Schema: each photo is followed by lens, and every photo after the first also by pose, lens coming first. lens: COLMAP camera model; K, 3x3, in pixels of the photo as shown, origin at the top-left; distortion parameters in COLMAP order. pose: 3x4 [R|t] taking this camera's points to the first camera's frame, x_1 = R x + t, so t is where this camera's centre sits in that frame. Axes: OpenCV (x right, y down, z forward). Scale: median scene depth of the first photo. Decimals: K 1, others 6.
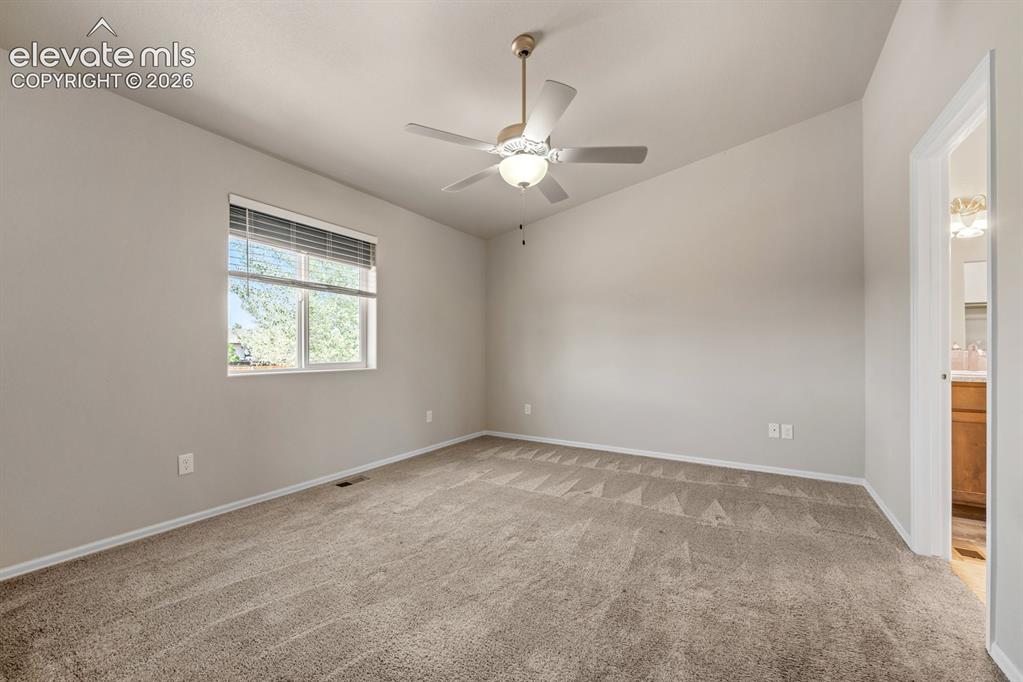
lens RADIAL K [[408.3, 0, 511.7], [0, 408.3, 348.2], [0, 0, 1]] dist [0.002976, -0.000421]
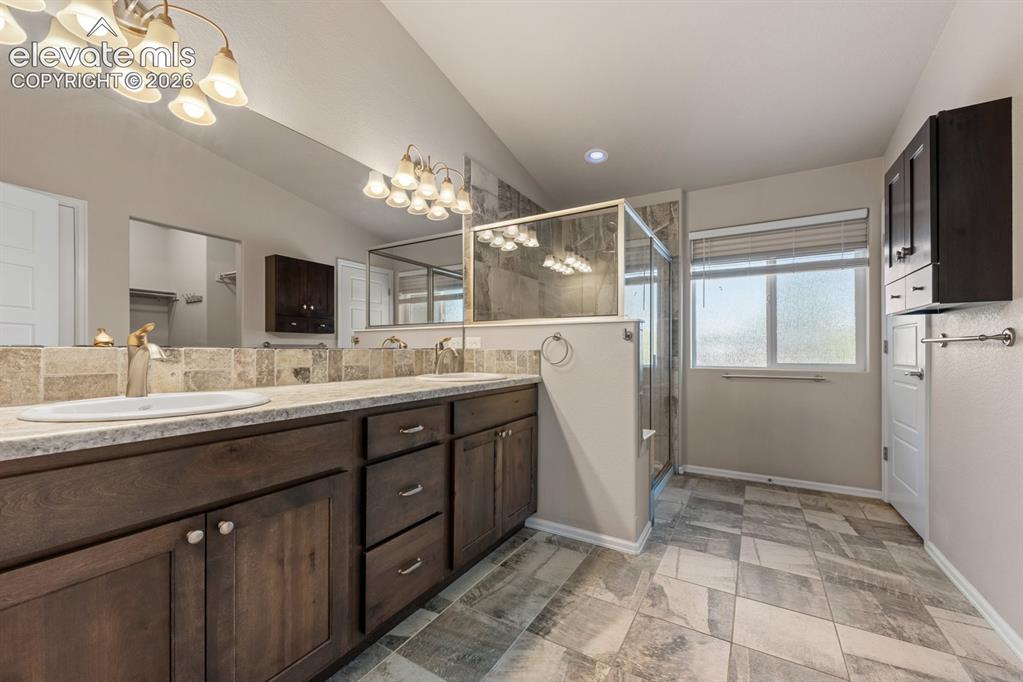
lens RADIAL K [[408.3, 0, 508.3], [0, 408.3, 345.3], [0, 0, 1]] dist [0.002976, -0.000421]
pose [[-0.010031, 0.006138, 0.999931, 0.566809], [-0.004934, 0.999969, -0.006188, 0.003538], [-0.999938, -0.004995, -0.010001, 0.503256]]
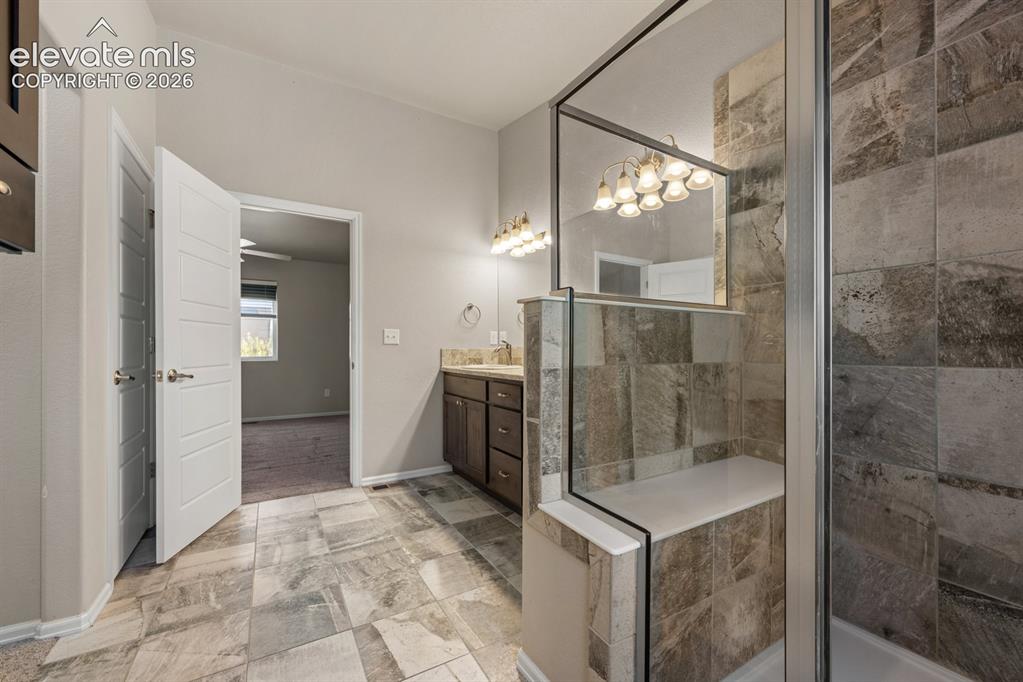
lens RADIAL K [[408.3, 0, 508.1], [0, 408.3, 349.0], [0, 0, 1]] dist [0.002976, -0.000421]
pose [[0.883093, -0.002690, -0.469191, 1.338331], [0.002522, 0.999996, -0.000987, 0.007764], [0.469192, -0.000311, 0.883096, -0.037953]]
